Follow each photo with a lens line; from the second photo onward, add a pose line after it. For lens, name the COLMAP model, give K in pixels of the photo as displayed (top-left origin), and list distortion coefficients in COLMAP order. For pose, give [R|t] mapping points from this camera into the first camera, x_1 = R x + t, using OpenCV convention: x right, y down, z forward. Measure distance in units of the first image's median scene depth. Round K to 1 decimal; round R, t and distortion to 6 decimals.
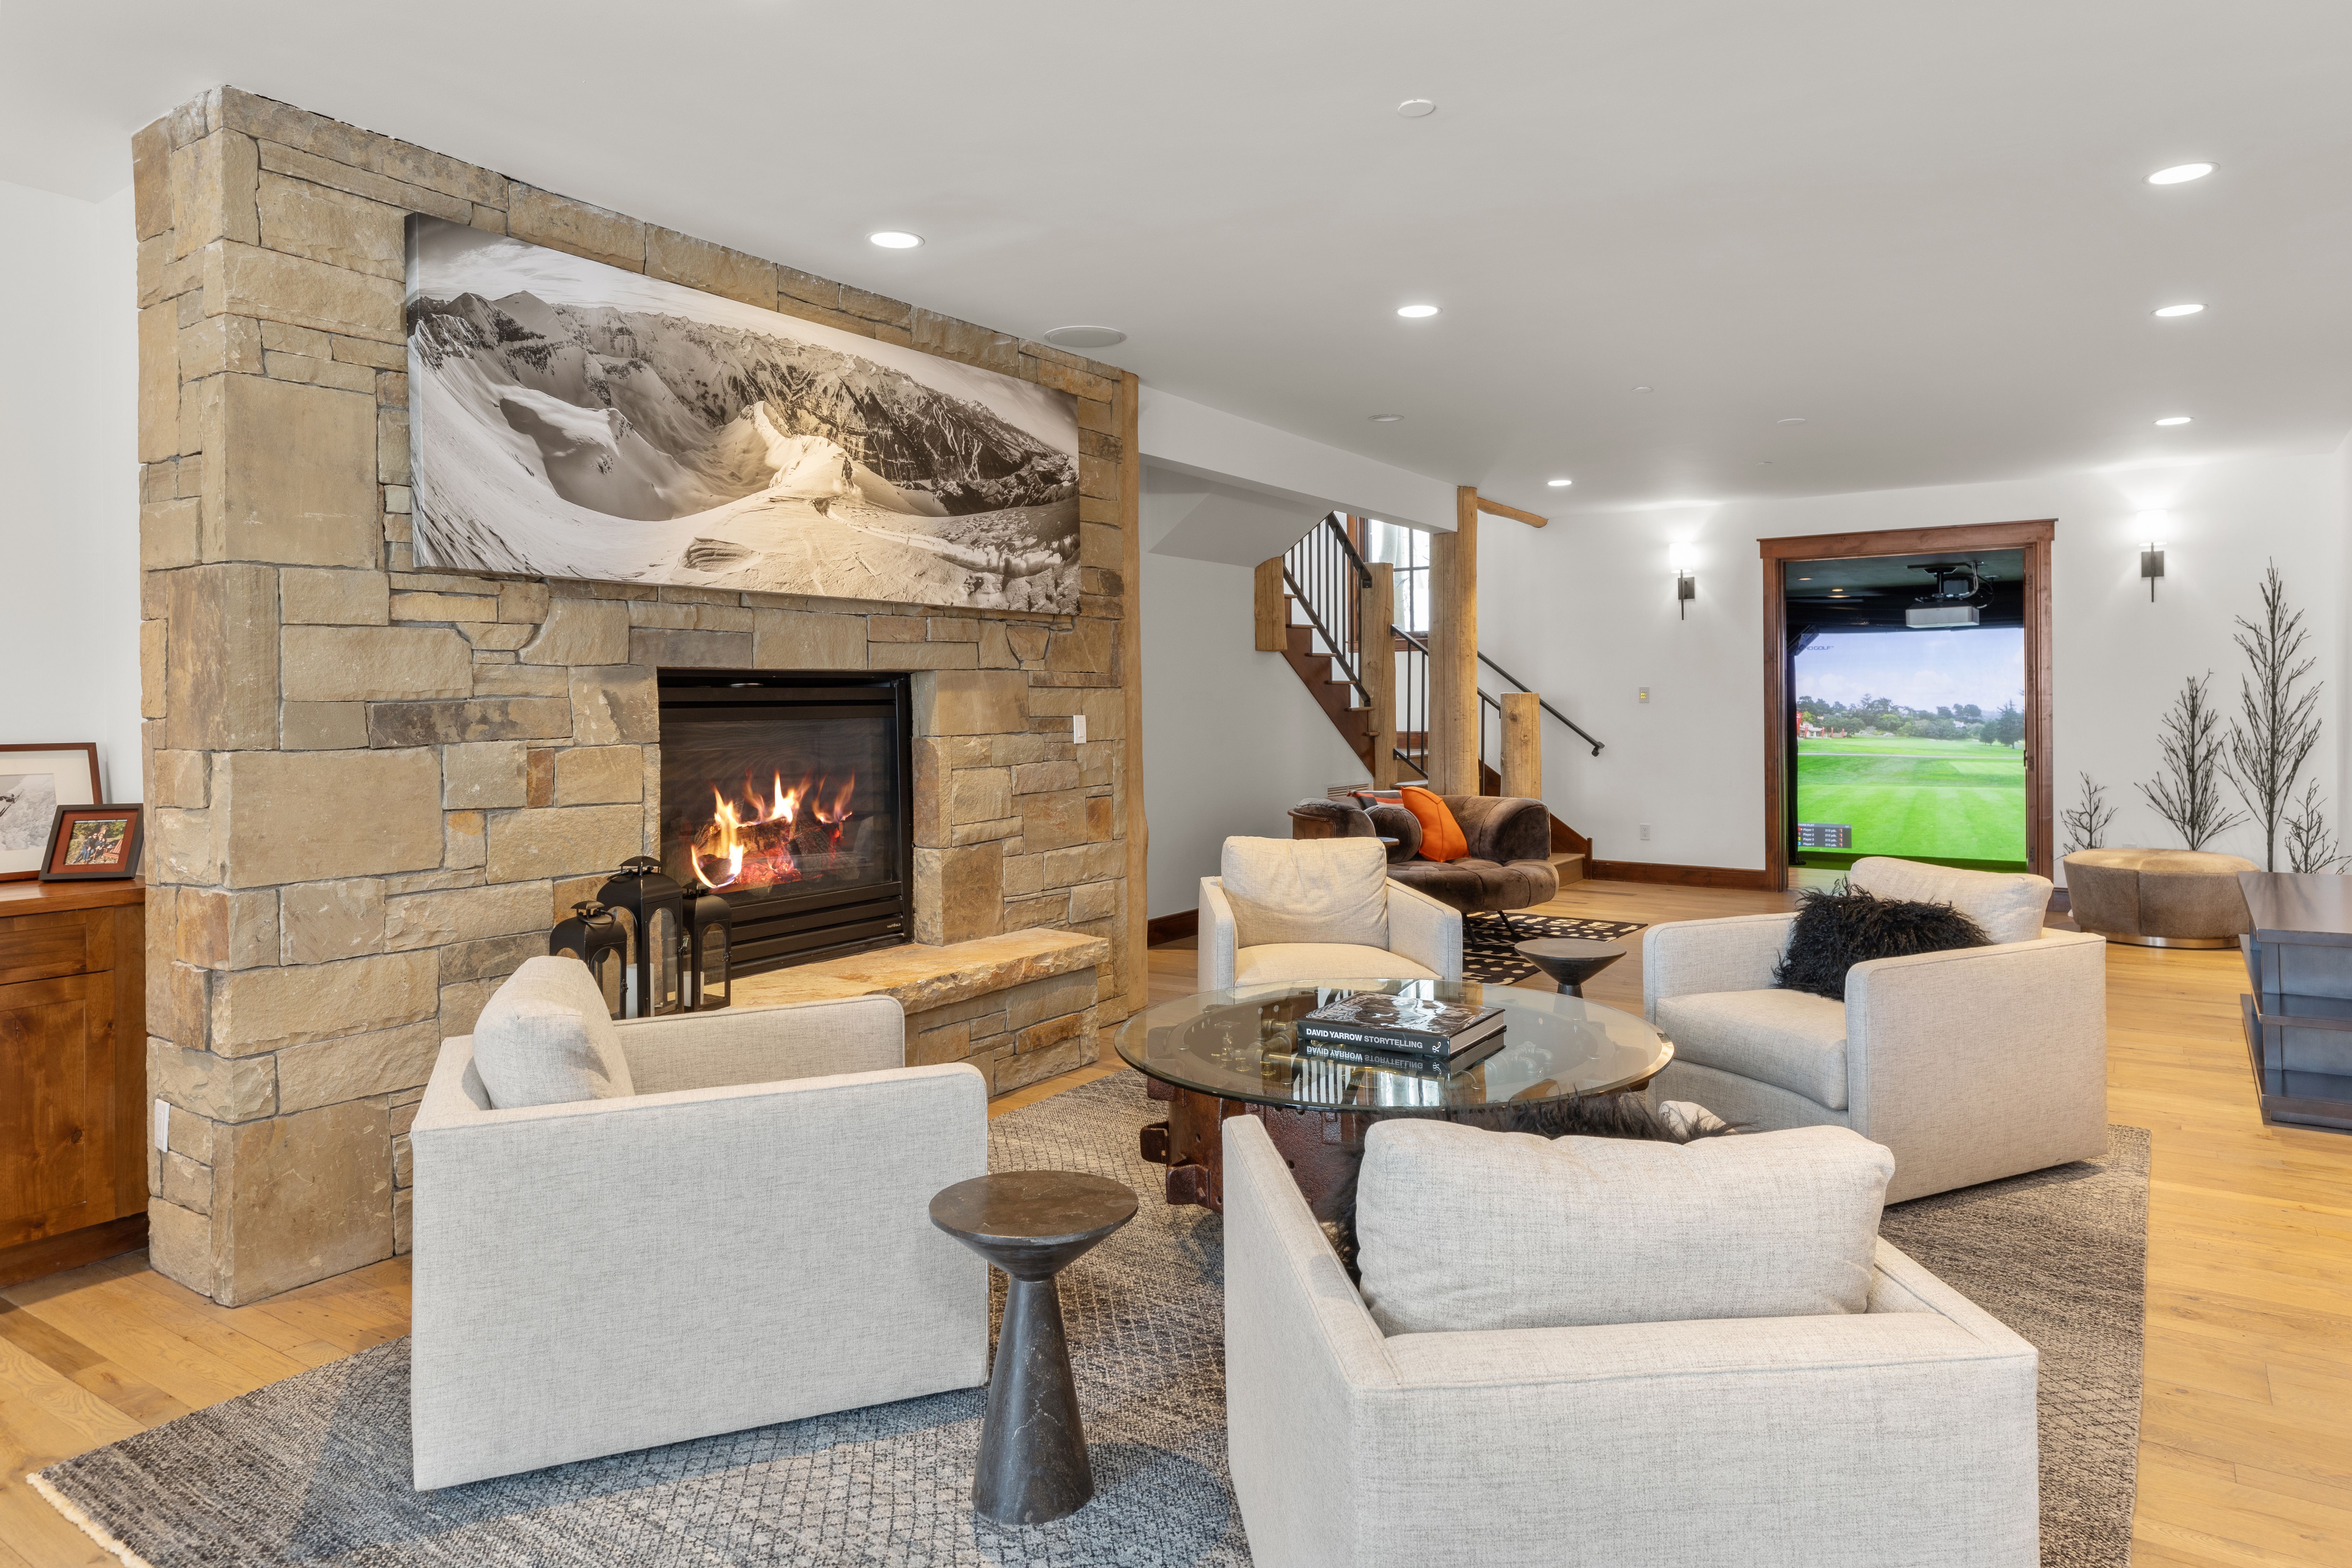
lens RADIAL K [[1430.1, 0, 1167.6], [0, 1430.1, 760.3], [0, 0, 1]] dist [0.006768, 0.000838]
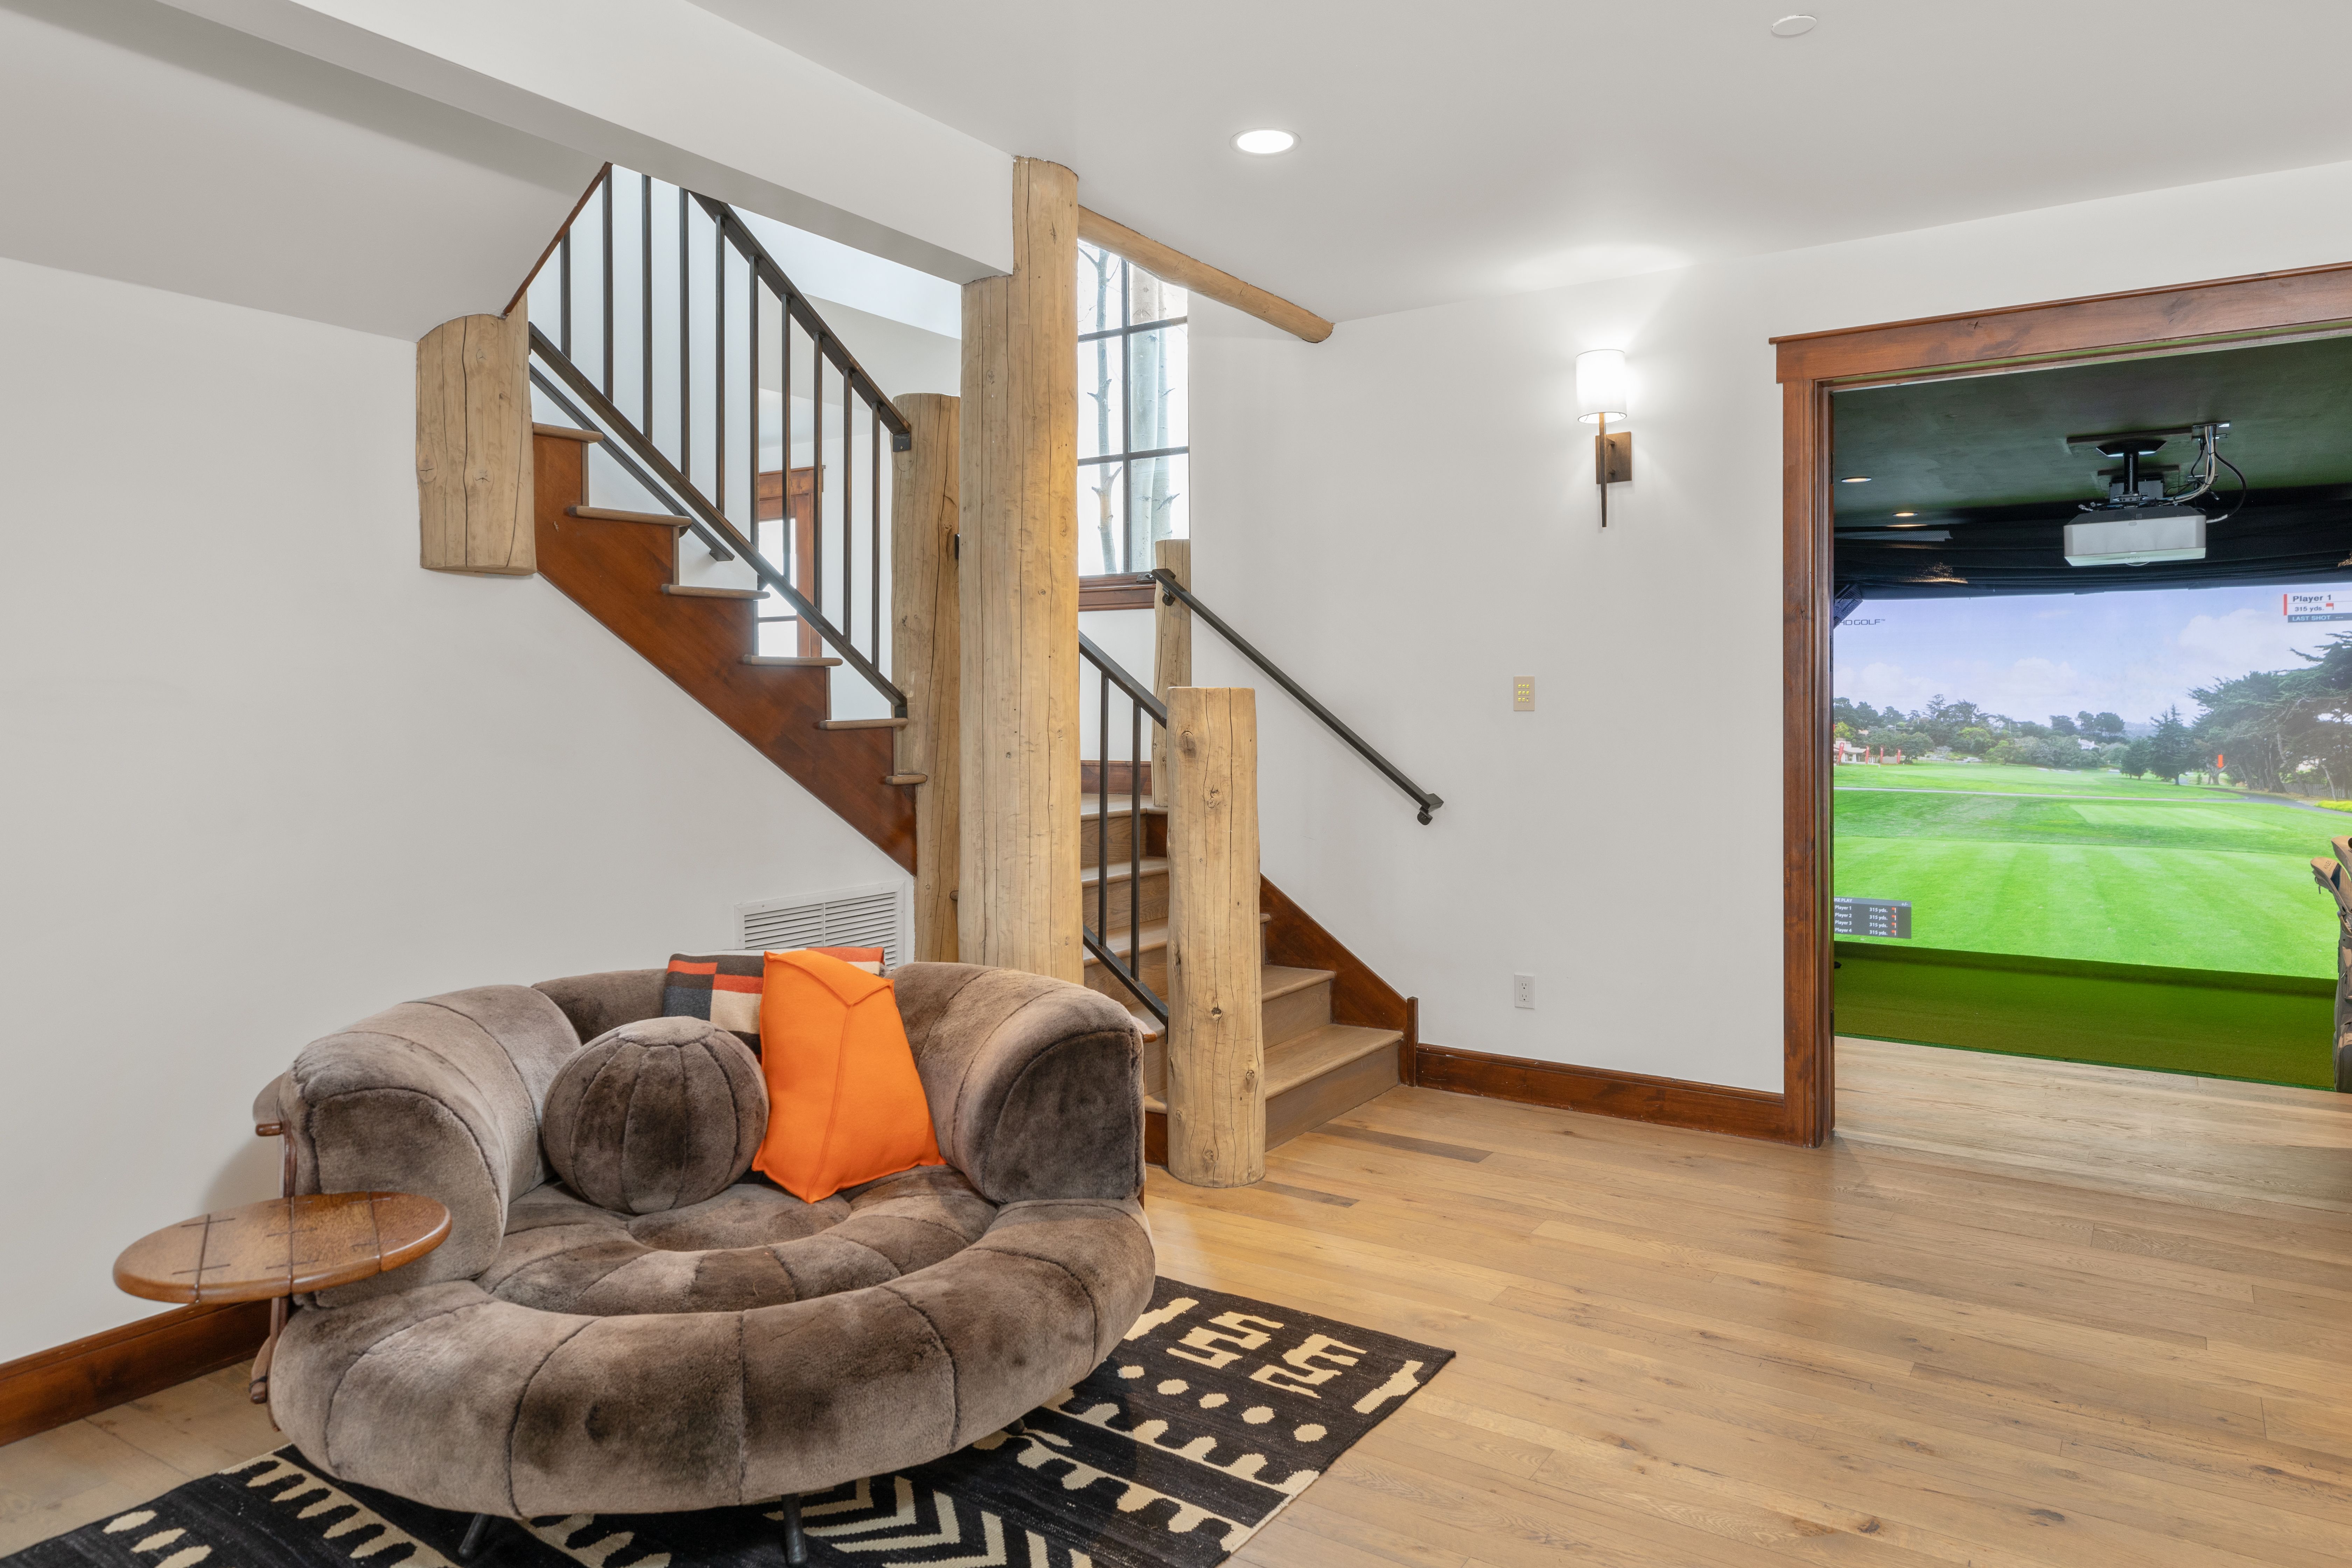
lens RADIAL K [[1508.4, 0, 1182.0], [0, 1508.4, 782.8], [0, 0, 1]] dist [0.003669, -0.000322]
pose [[0.999743, 0.002907, 0.022481, 0.146862], [-0.003203, 0.999908, 0.013143, -0.016031], [-0.022441, -0.013212, 0.999661, 0.357974]]
